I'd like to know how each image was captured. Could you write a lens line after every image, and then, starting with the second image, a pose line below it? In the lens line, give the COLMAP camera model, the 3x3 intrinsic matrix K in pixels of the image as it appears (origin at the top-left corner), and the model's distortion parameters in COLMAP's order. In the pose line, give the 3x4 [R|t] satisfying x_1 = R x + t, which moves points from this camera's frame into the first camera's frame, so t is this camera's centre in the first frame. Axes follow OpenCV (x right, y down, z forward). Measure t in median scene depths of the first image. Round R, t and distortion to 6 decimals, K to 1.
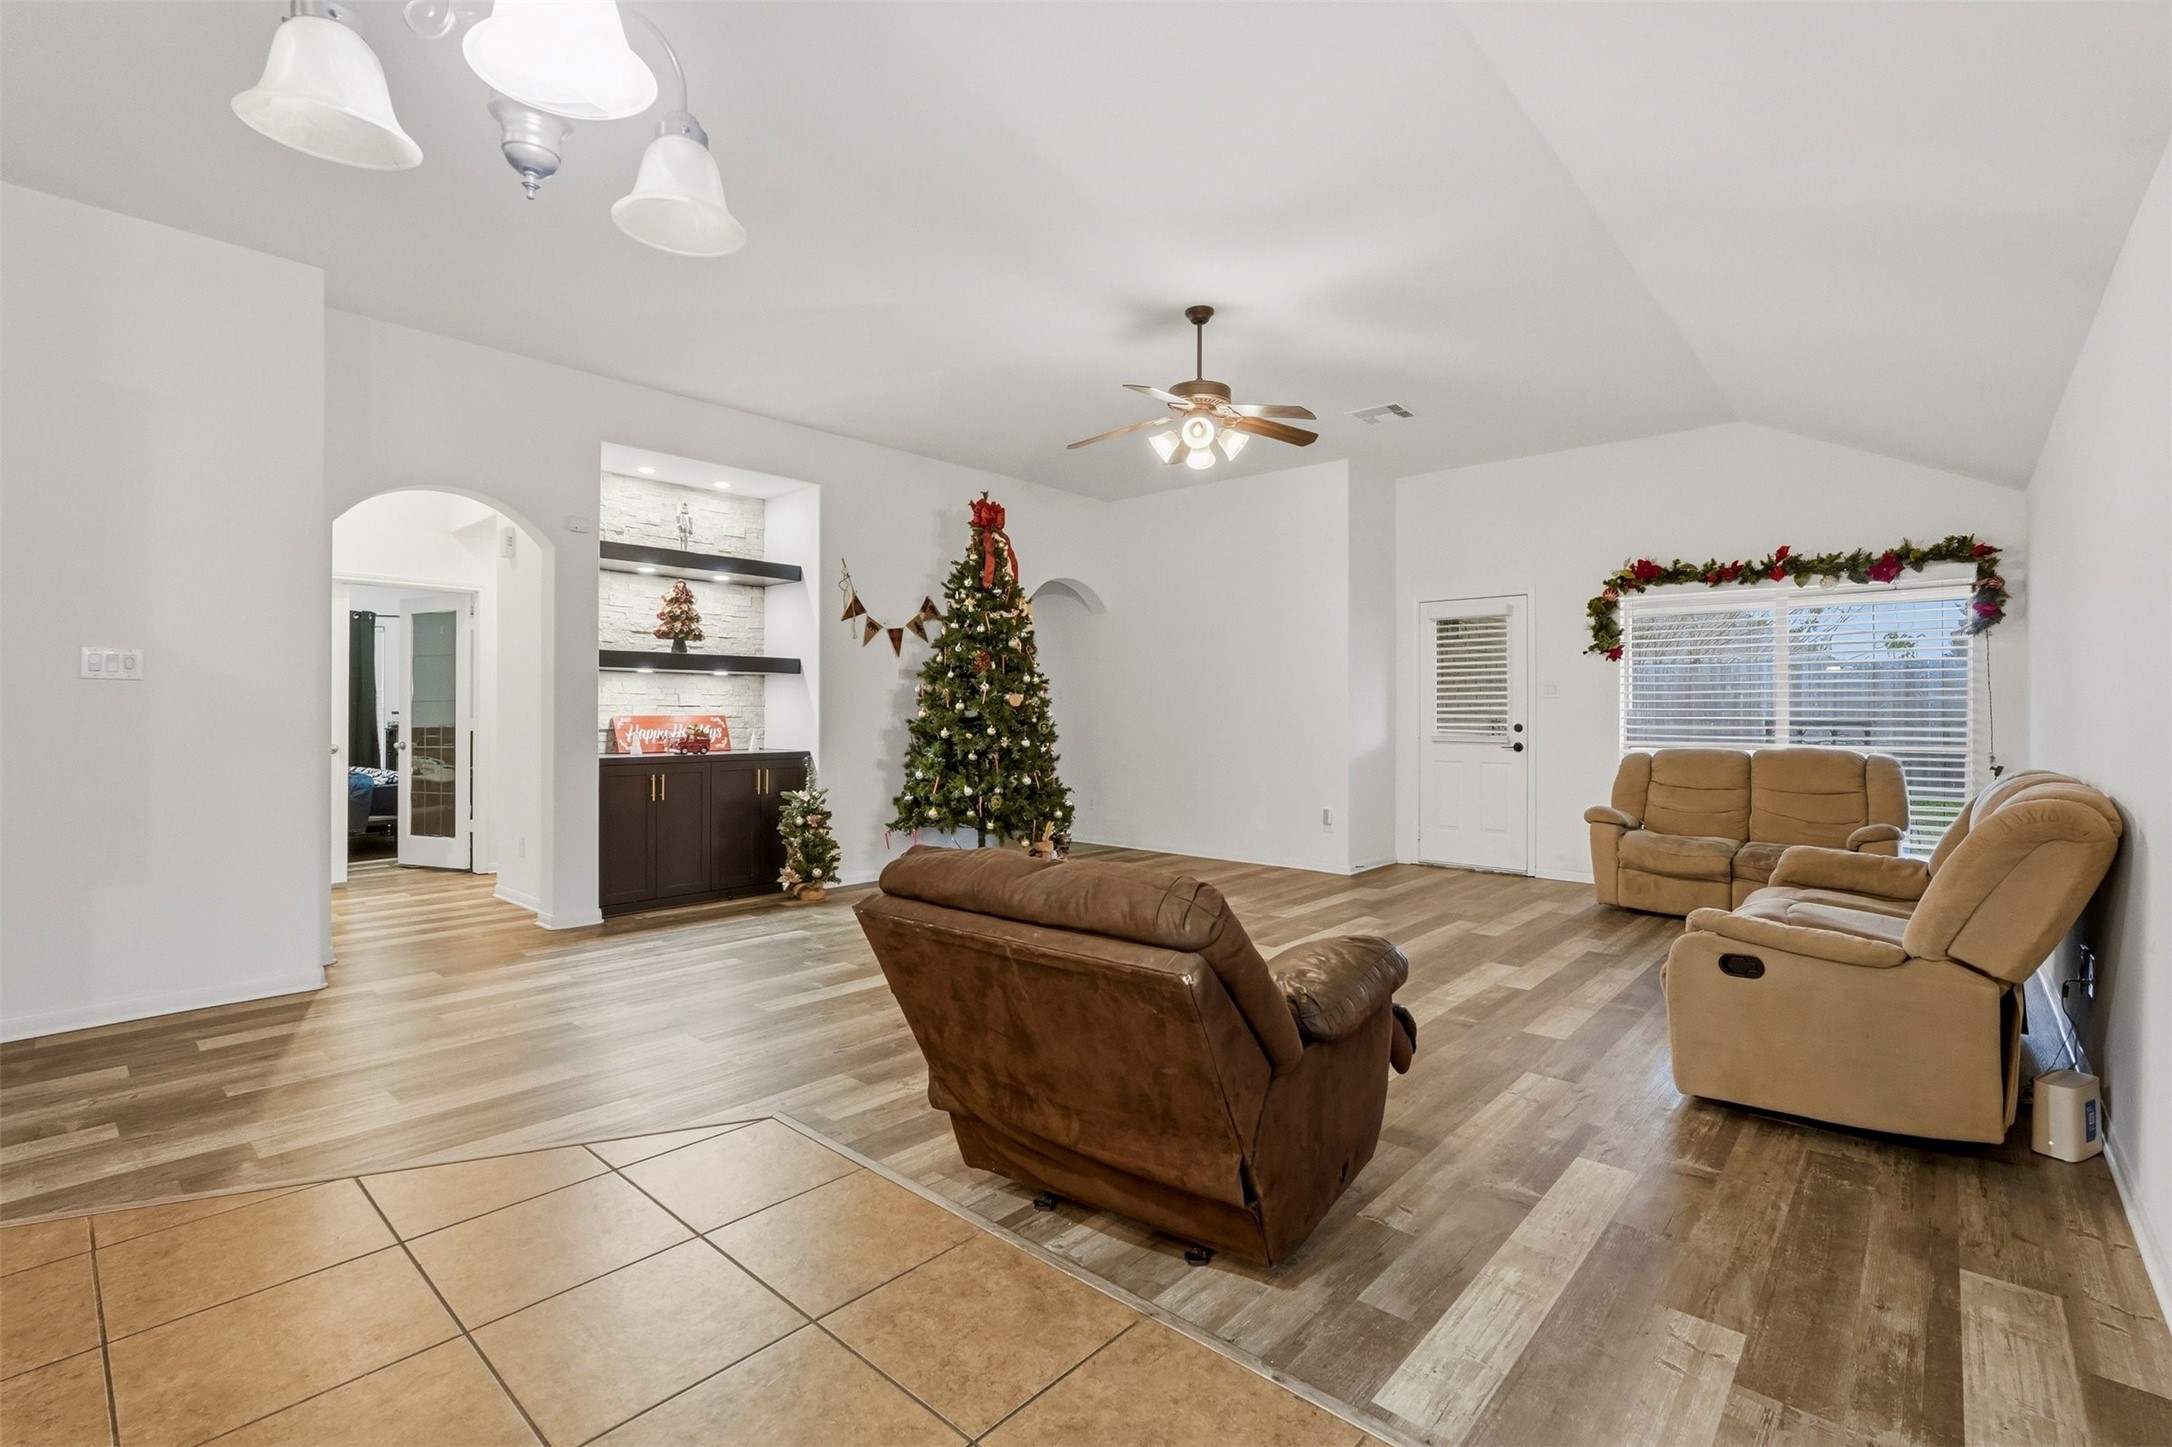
lens RADIAL K [[958.0, 0, 1074.7], [0, 958.0, 713.3], [0, 0, 1]] dist [-0.010677, 0.000409]
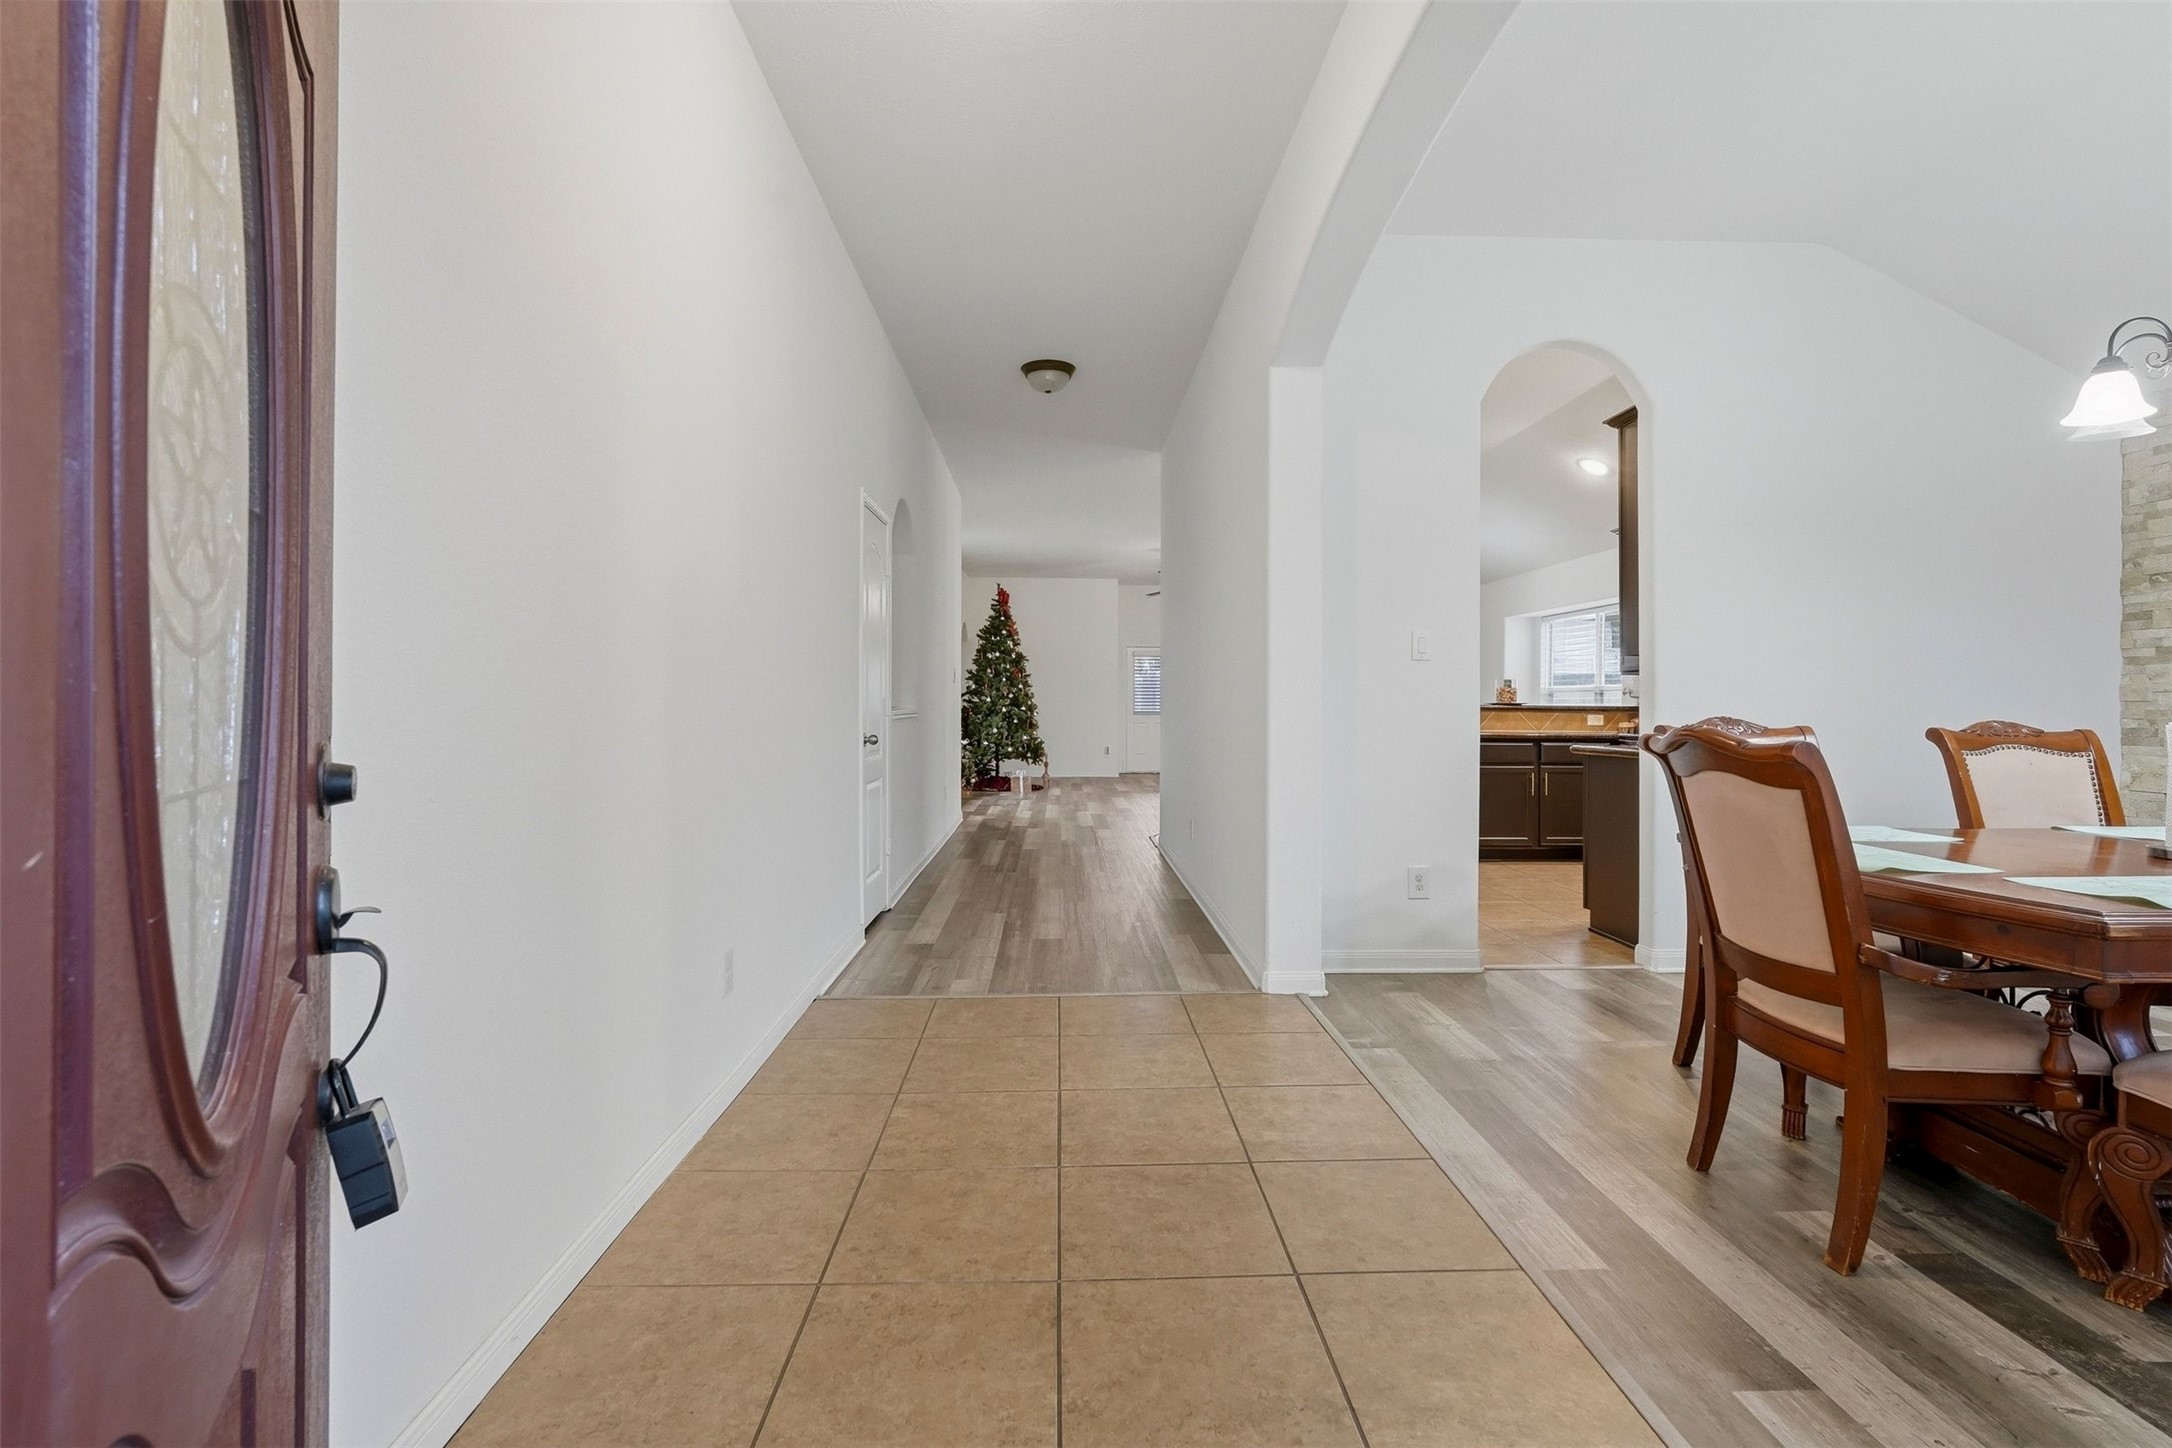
lens RADIAL K [[958.4, 0, 1087.3], [0, 958.4, 727.8], [0, 0, 1]] dist [-0.004543, 0.000105]
pose [[0.718773, -0.015068, 0.695082, -1.500879], [-0.001818, 0.999721, 0.023553, 0.012464], [-0.695242, -0.018193, 0.718545, -0.575040]]
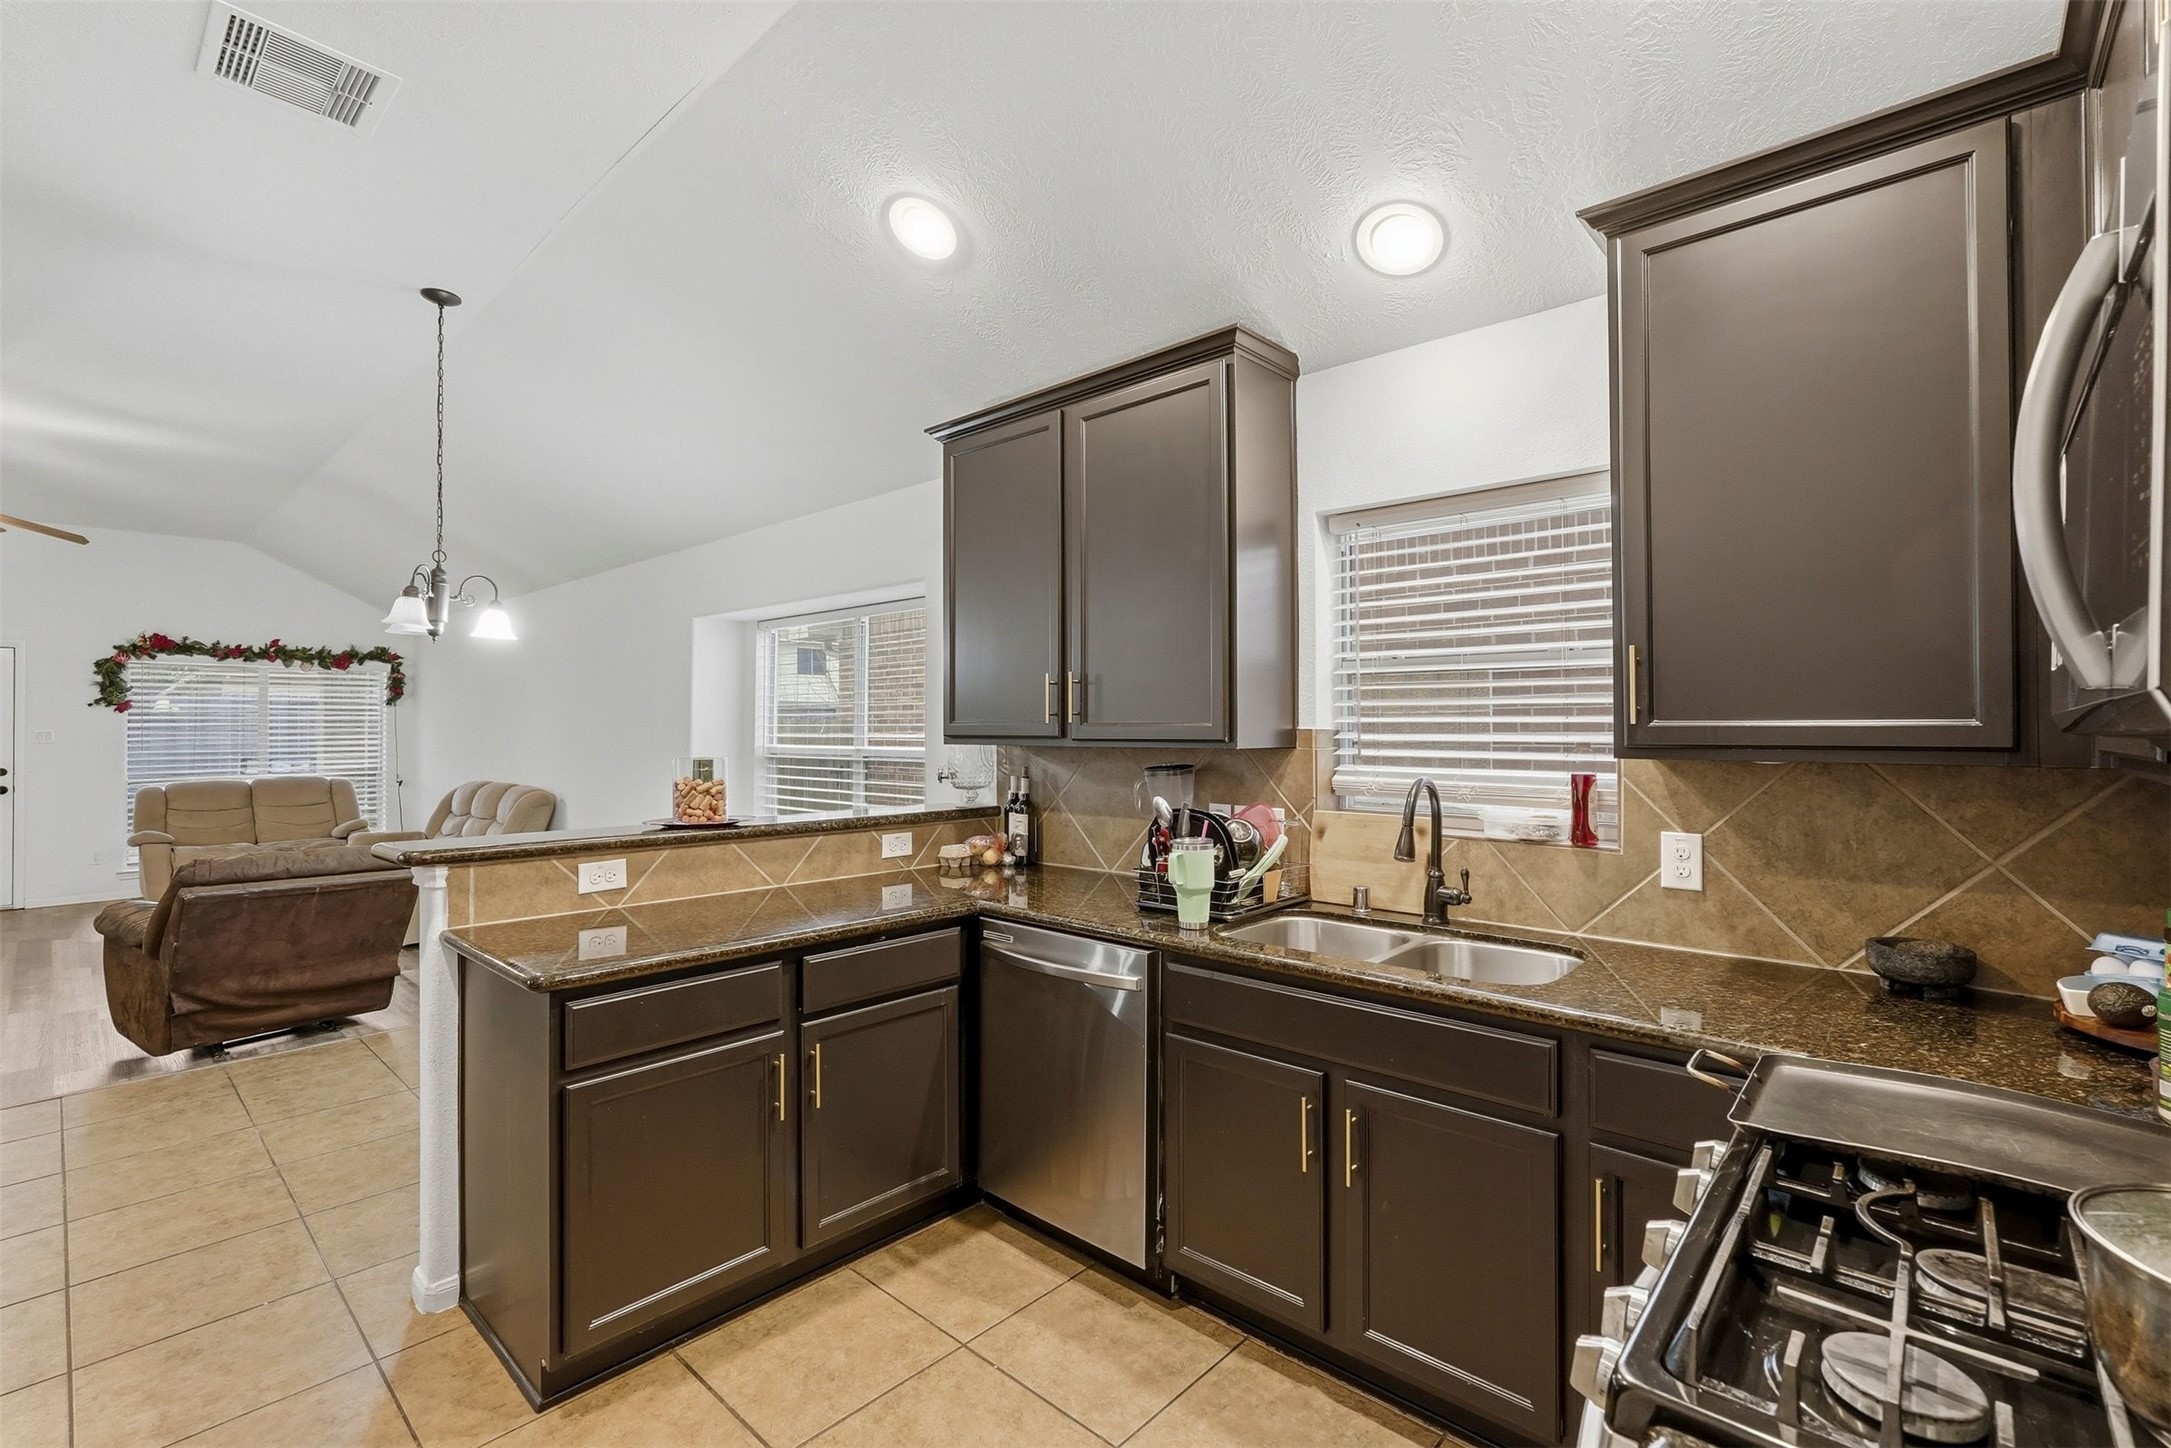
lens RADIAL K [[944.5, 0, 1084.0], [0, 944.5, 712.8], [0, 0, 1]] dist [-0.005478, 0.000644]
pose [[0.002128, 0.009756, 0.999950, -0.703397], [0.005779, 0.999936, -0.009768, -0.040714], [-0.999981, 0.005800, 0.002071, -0.247289]]
